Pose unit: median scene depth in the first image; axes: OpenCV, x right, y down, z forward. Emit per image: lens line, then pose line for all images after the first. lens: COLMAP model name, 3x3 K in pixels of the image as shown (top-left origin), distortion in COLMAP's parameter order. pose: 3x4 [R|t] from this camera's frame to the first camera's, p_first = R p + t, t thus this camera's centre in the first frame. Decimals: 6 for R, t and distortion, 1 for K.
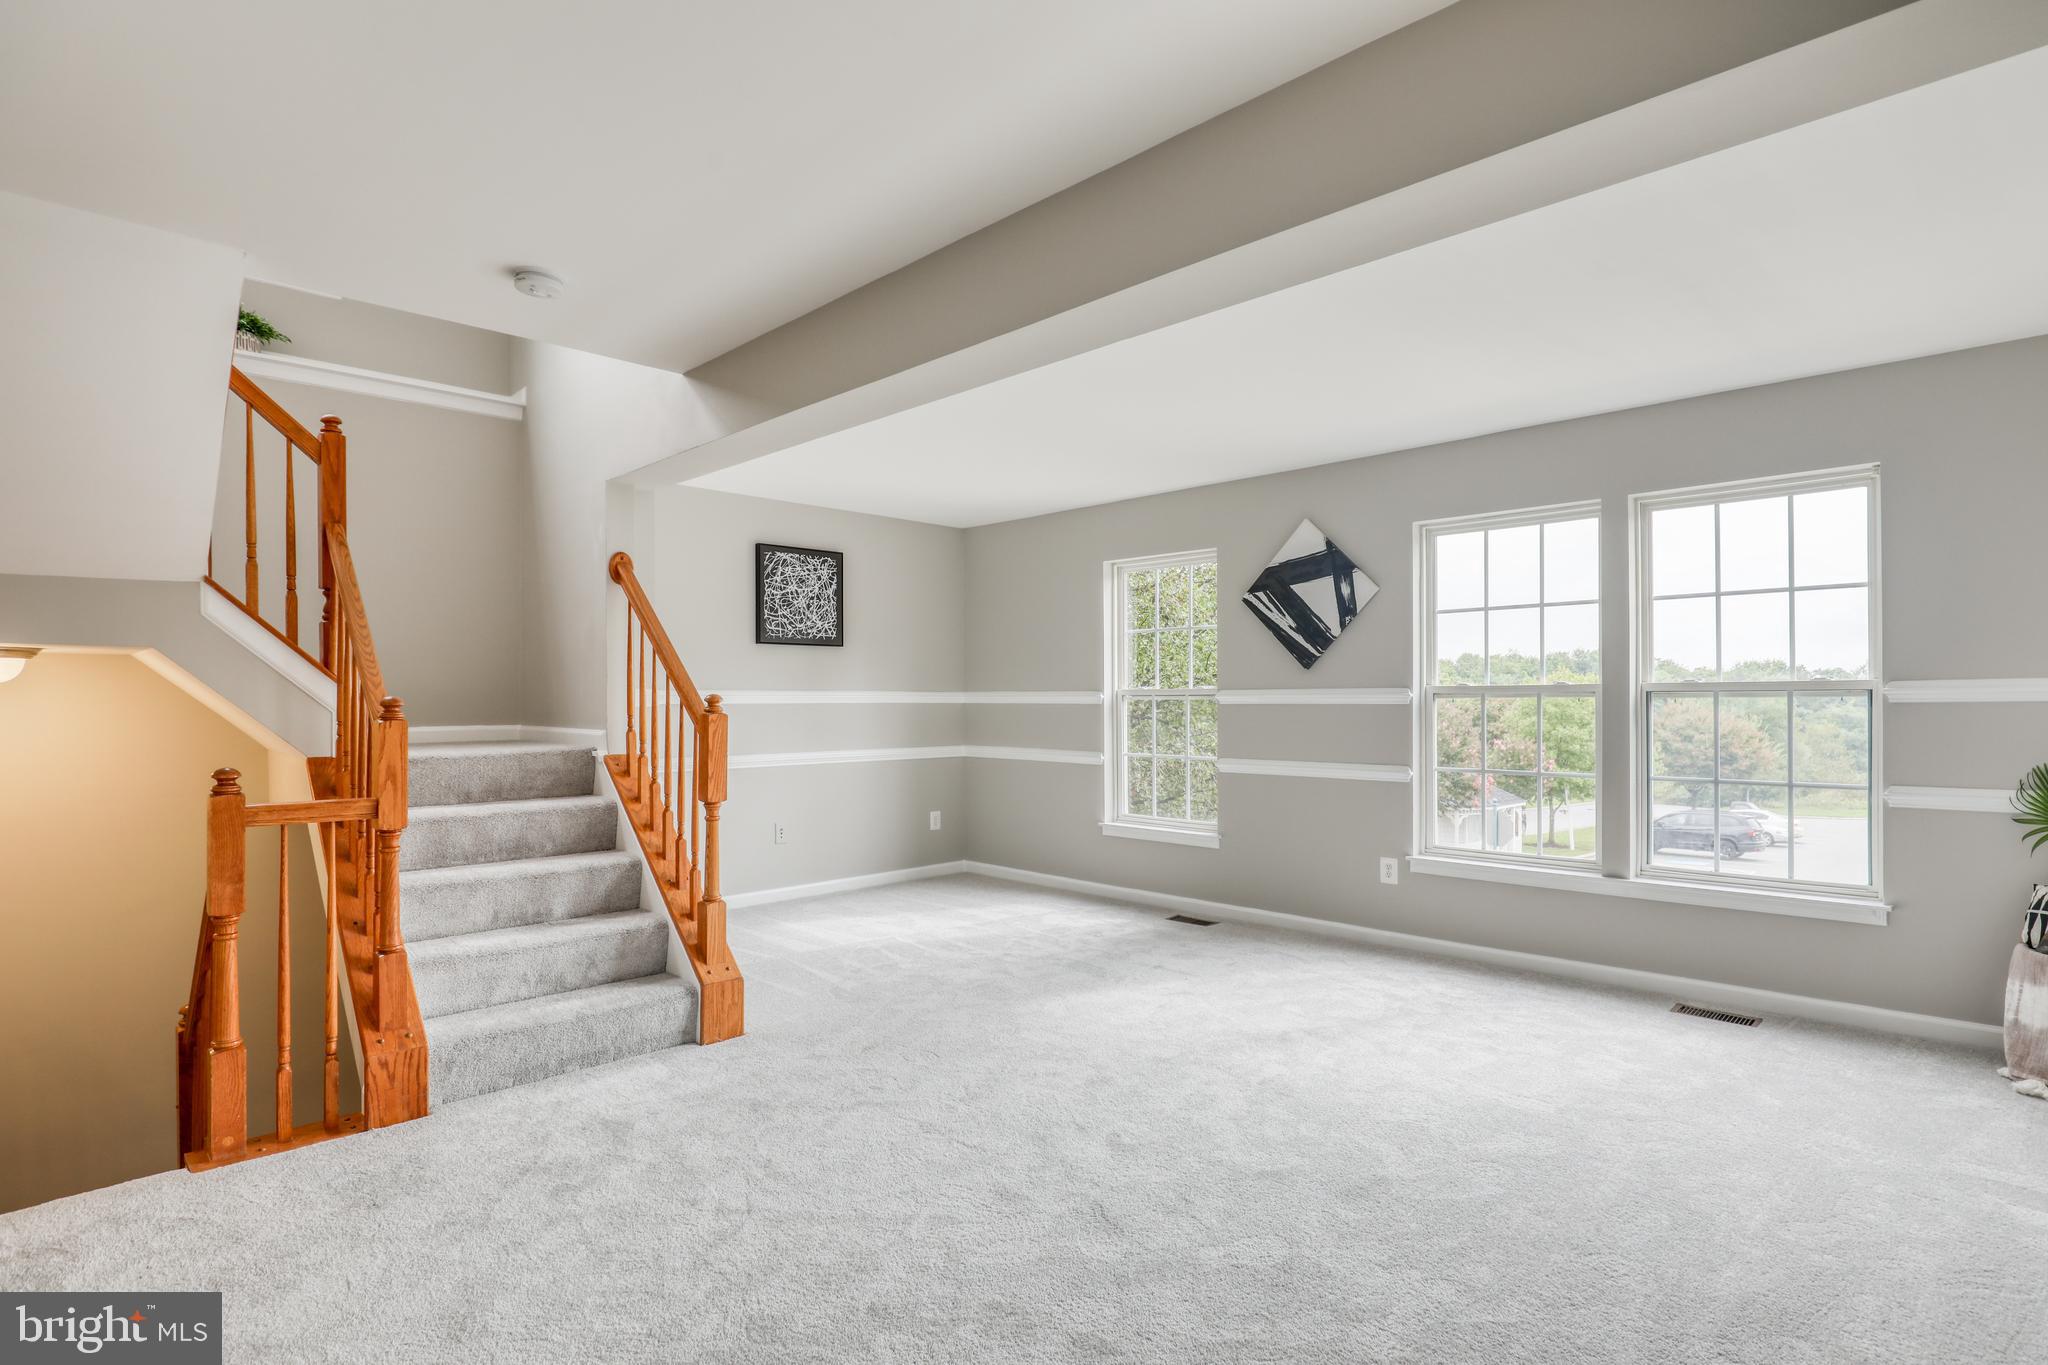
lens RADIAL K [[1015.0, 0, 1027.4], [0, 1015.0, 694.4], [0, 0, 1]] dist [-0.038061, 0.010238]
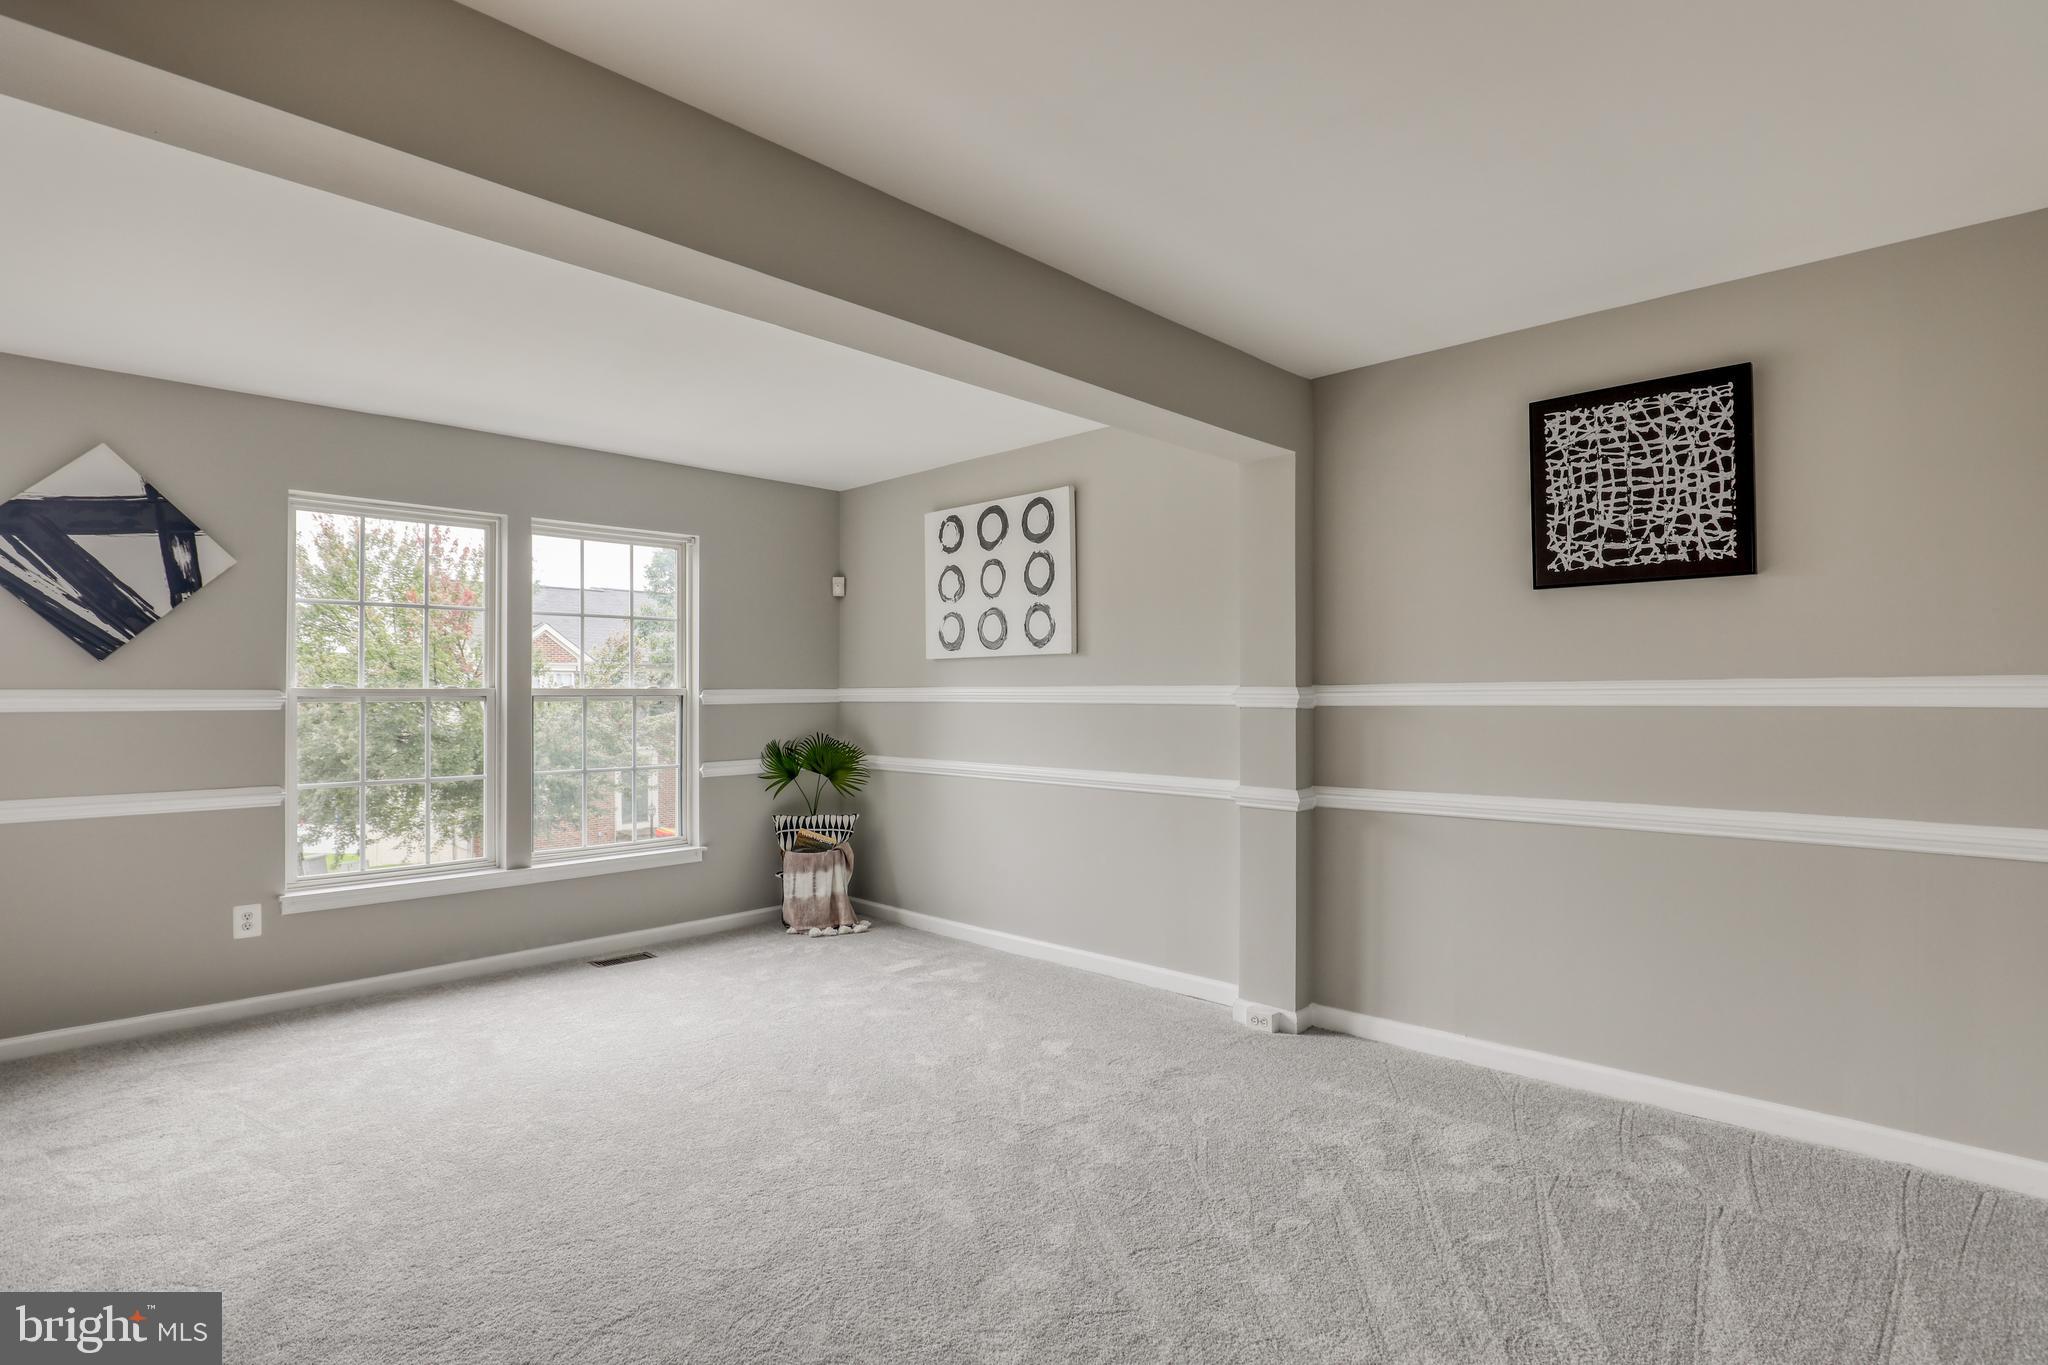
lens RADIAL K [[1015.0, 0, 1014.5], [0, 1015.0, 680.9], [0, 0, 1]] dist [-0.038061, 0.010238]
pose [[-0.014215, 0.019599, 0.999707, -0.420062], [-0.001349, 0.999807, -0.019620, 0.001420], [-0.999898, -0.001628, -0.014186, 0.397998]]
